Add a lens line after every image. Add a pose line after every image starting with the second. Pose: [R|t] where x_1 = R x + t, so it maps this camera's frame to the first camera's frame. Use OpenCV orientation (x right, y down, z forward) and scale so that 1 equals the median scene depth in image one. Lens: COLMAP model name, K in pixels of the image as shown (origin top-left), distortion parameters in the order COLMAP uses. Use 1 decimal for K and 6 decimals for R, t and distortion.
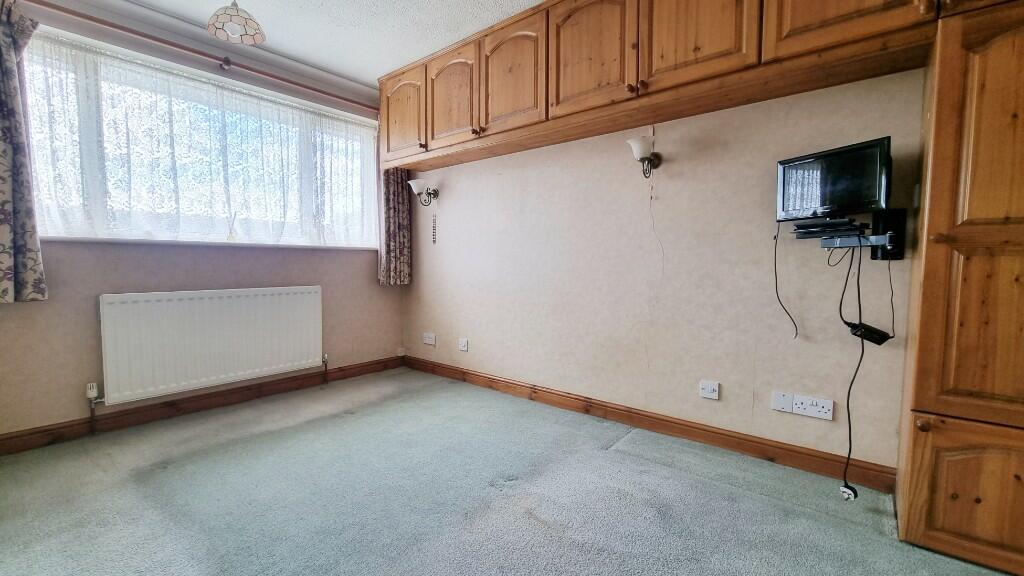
lens RADIAL K [[436.3, 0, 512.0], [0, 436.3, 288.0], [0, 0, 1]] dist [0.000355, -0.000002]
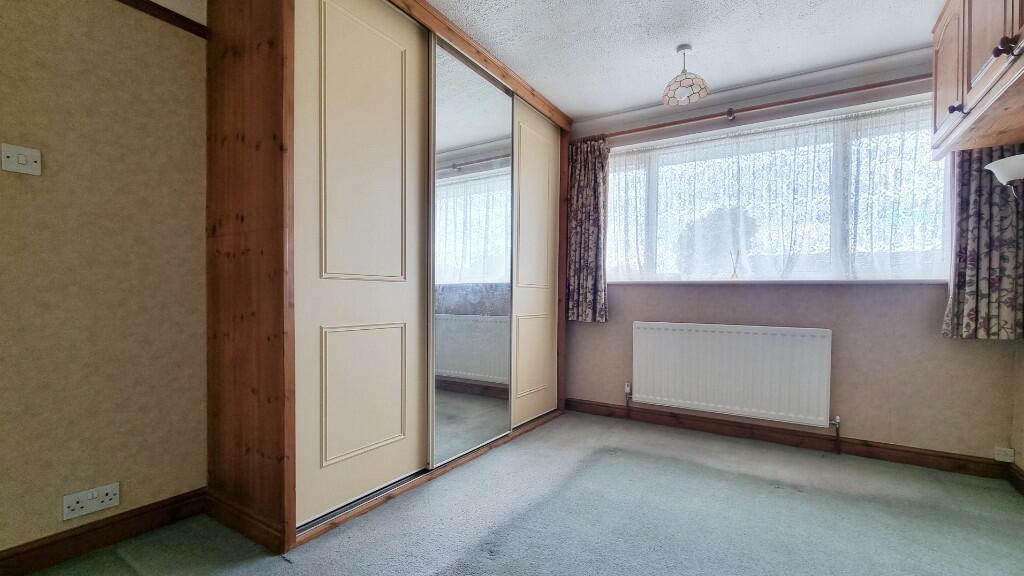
lens RADIAL K [[437.5, 0, 510.5], [0, 437.5, 302.6], [0, 0, 1]] dist [-0.001070, -0.000251]
pose [[0.122969, 0.010747, -0.992352, 0.303310], [-0.071581, 0.997433, 0.001932, -0.013892], [0.989826, 0.070796, 0.123422, 0.314235]]
